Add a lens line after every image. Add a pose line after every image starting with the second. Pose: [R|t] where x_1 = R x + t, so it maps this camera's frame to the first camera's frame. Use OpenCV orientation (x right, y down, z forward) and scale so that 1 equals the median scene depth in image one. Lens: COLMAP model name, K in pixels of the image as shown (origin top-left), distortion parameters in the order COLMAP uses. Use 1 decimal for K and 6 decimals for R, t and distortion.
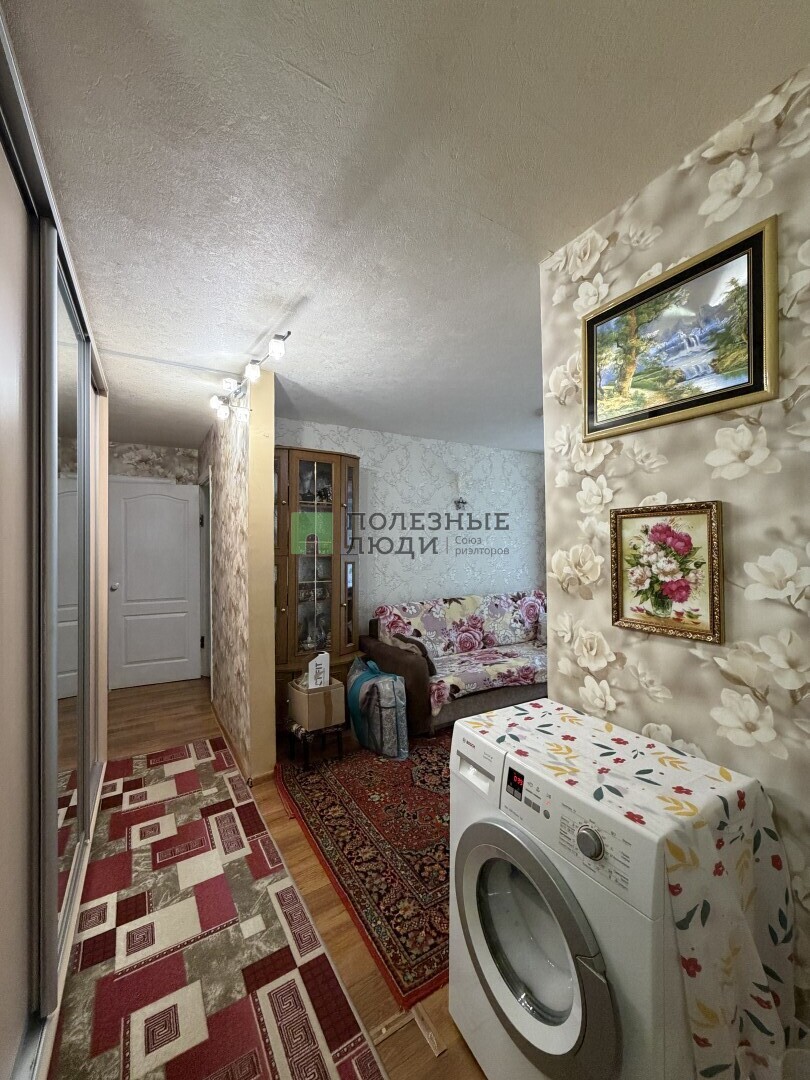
lens RADIAL K [[433.1, 0, 405.0], [0, 433.1, 540.0], [0, 0, 1]] dist [-0.000188, -0.000074]
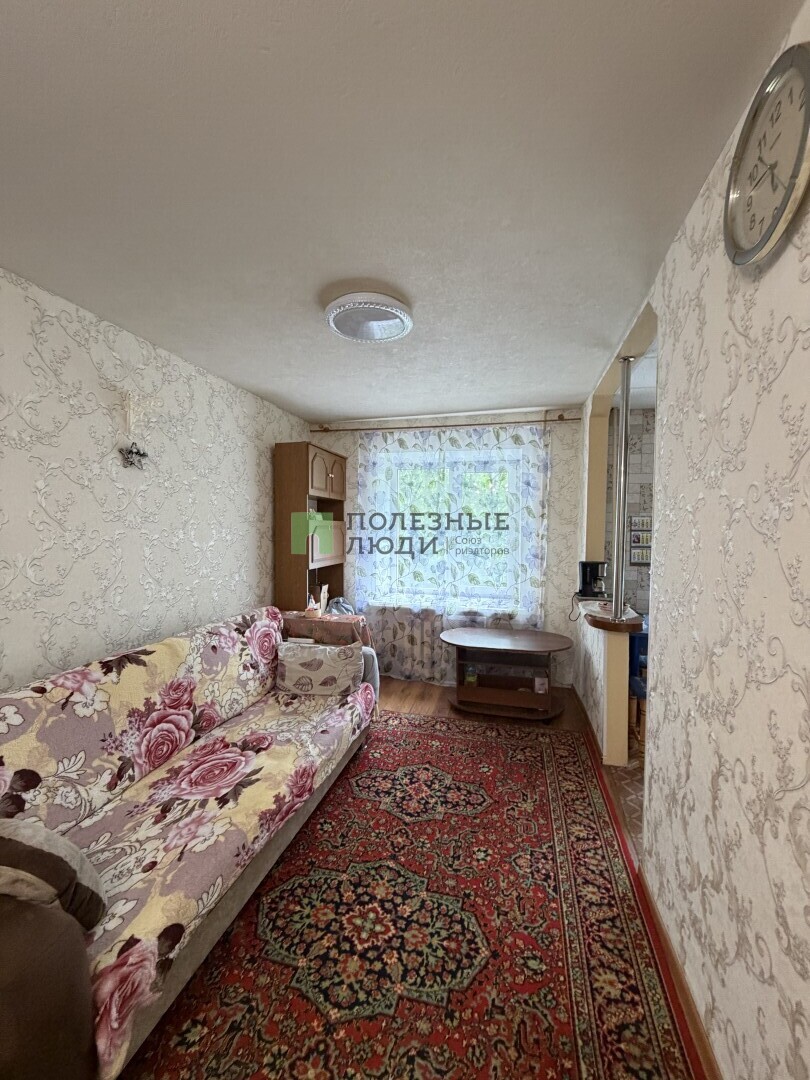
lens RADIAL K [[434.2, 0, 406.2], [0, 434.2, 535.7], [0, 0, 1]] dist [-0.001857, -0.000290]
pose [[0.714310, -0.007484, 0.699790, 0.002328], [-0.011582, 0.999679, 0.022514, -0.006699], [-0.699734, -0.024187, 0.713994, 0.471485]]
